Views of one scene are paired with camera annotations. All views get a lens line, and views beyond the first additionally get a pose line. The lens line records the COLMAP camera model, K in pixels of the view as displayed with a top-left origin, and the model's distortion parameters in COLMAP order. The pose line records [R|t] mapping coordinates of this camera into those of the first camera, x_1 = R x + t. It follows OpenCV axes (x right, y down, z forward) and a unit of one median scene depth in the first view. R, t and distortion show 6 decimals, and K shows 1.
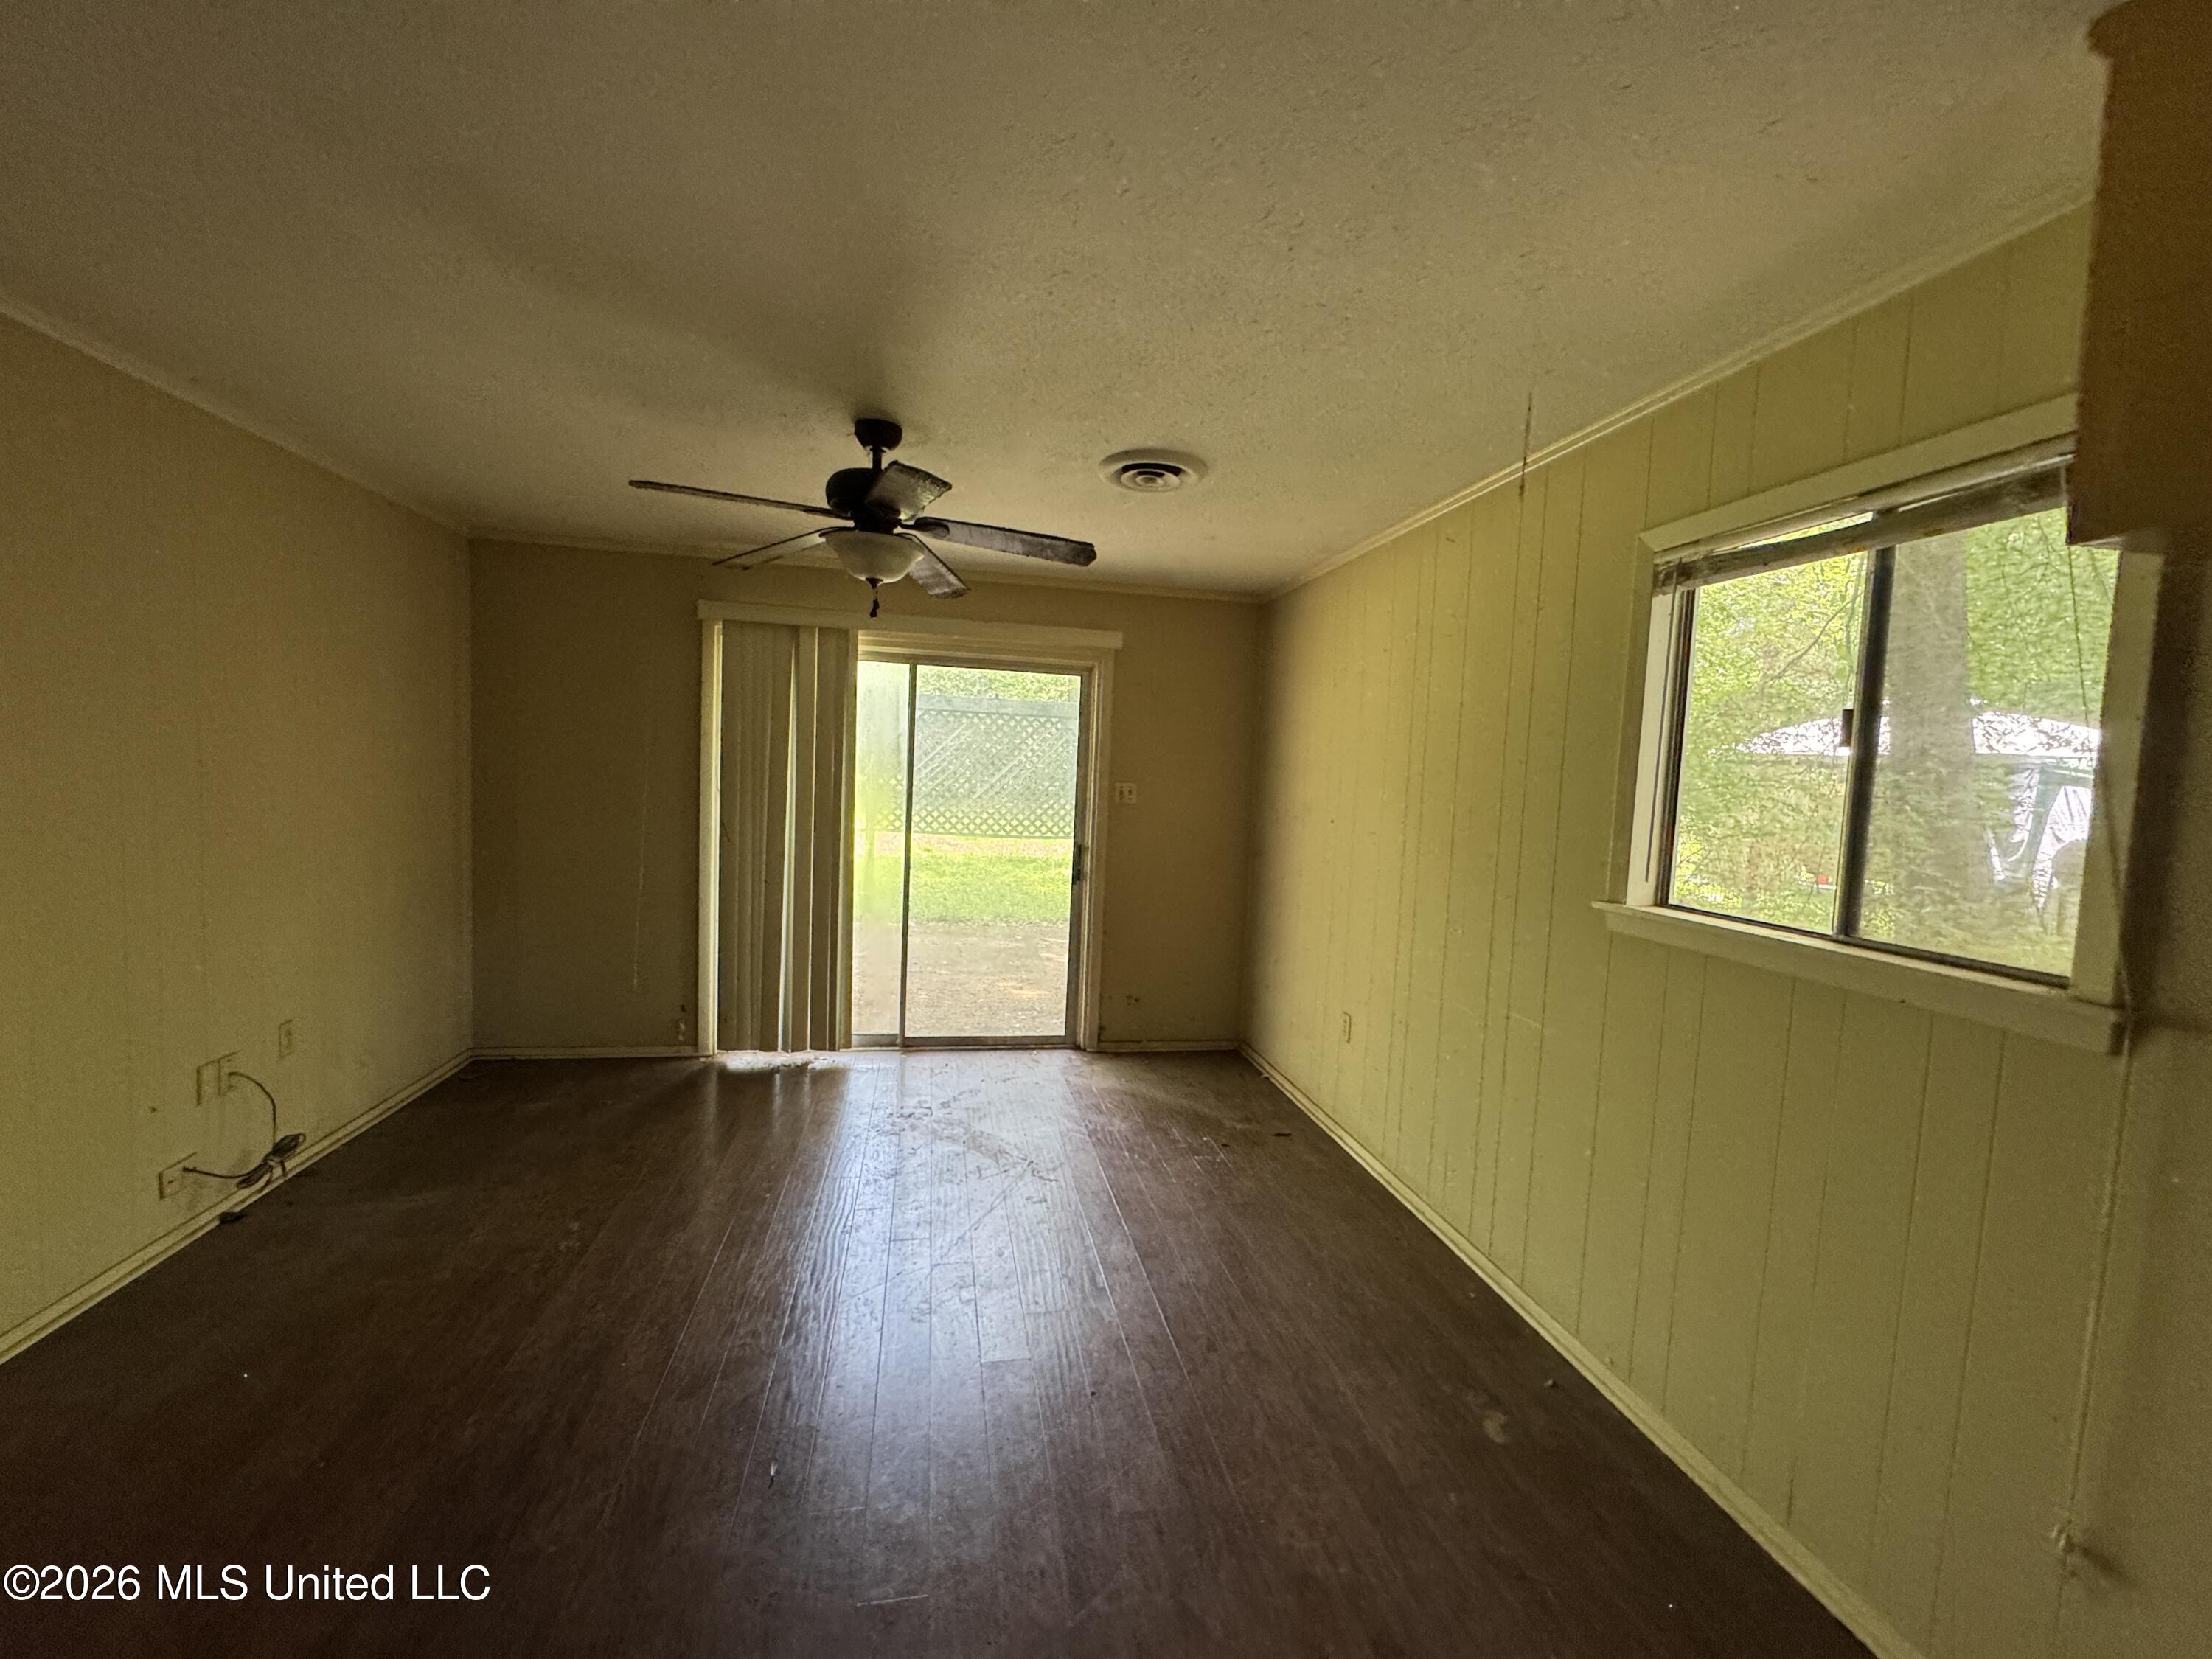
lens RADIAL K [[877.8, 0, 1101.9], [0, 877.8, 830.3], [0, 0, 1]] dist [-0.008106, 0.000760]
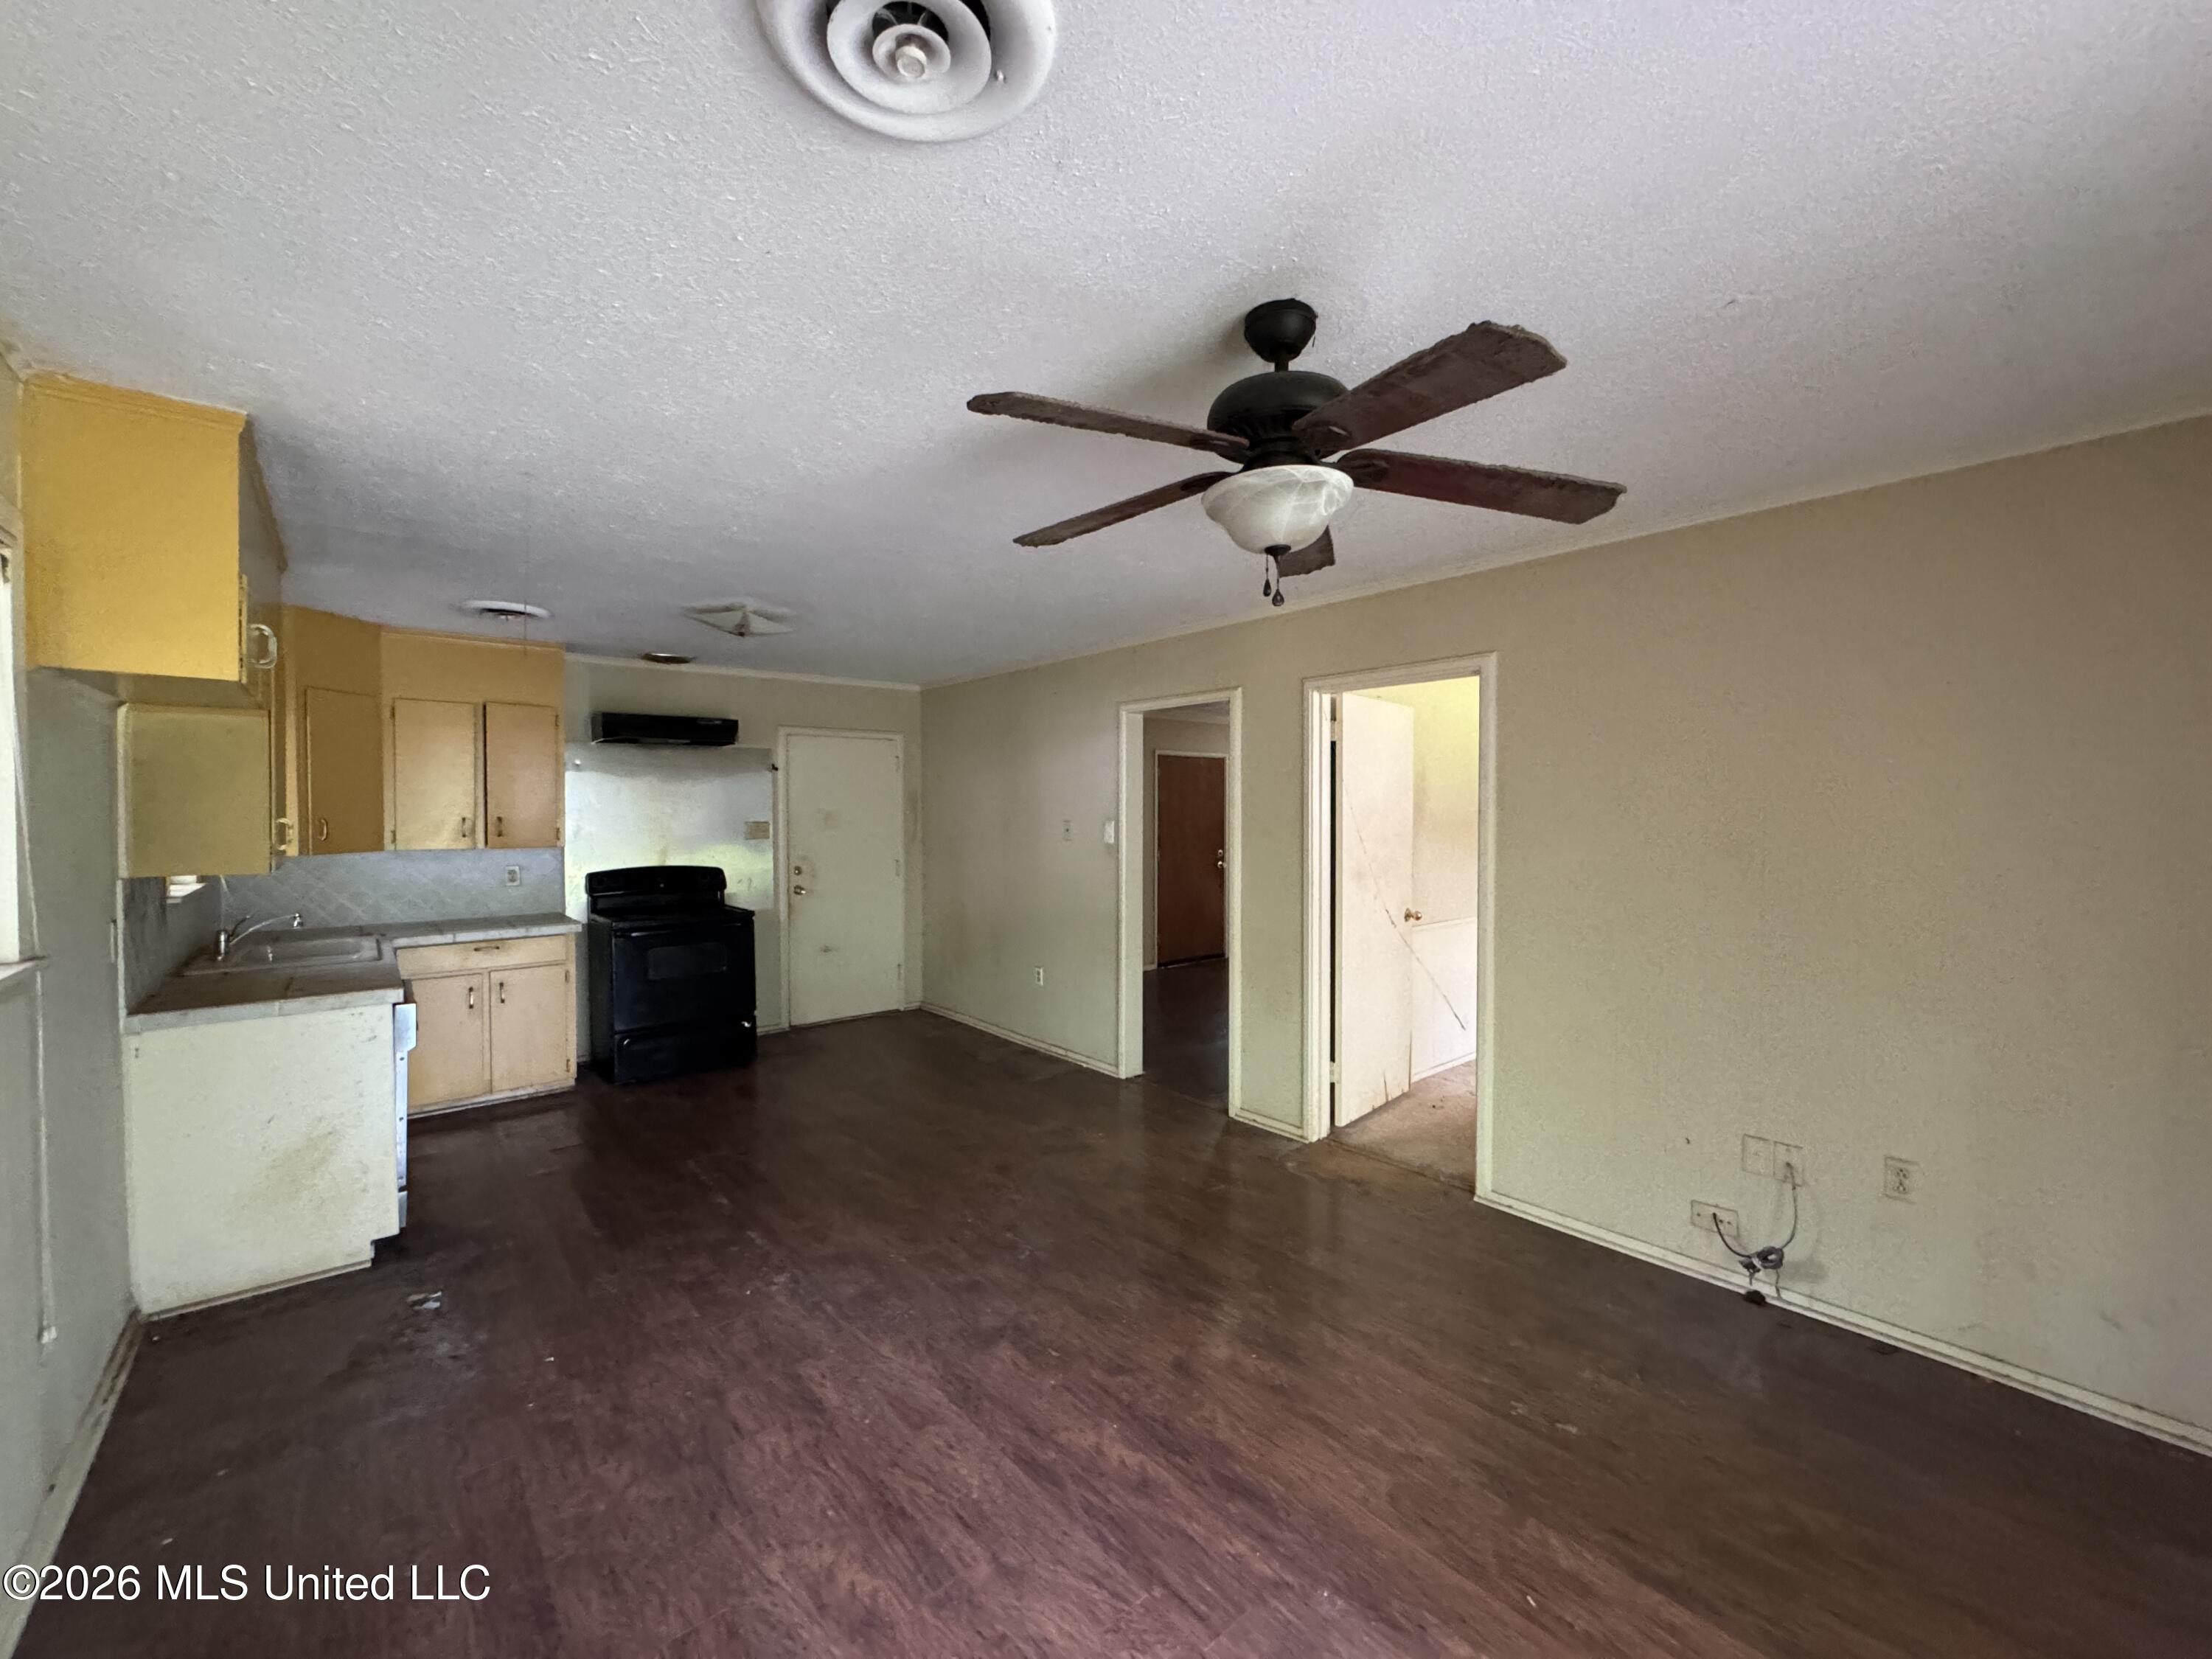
lens RADIAL K [[877.8, 0, 1105.6], [0, 877.8, 832.6], [0, 0, 1]] dist [-0.008106, 0.000760]
pose [[-0.875333, -0.035727, -0.482198, 0.153081], [-0.071963, 0.995786, 0.056855, -0.090794], [0.478134, 0.084468, -0.874215, 1.486152]]
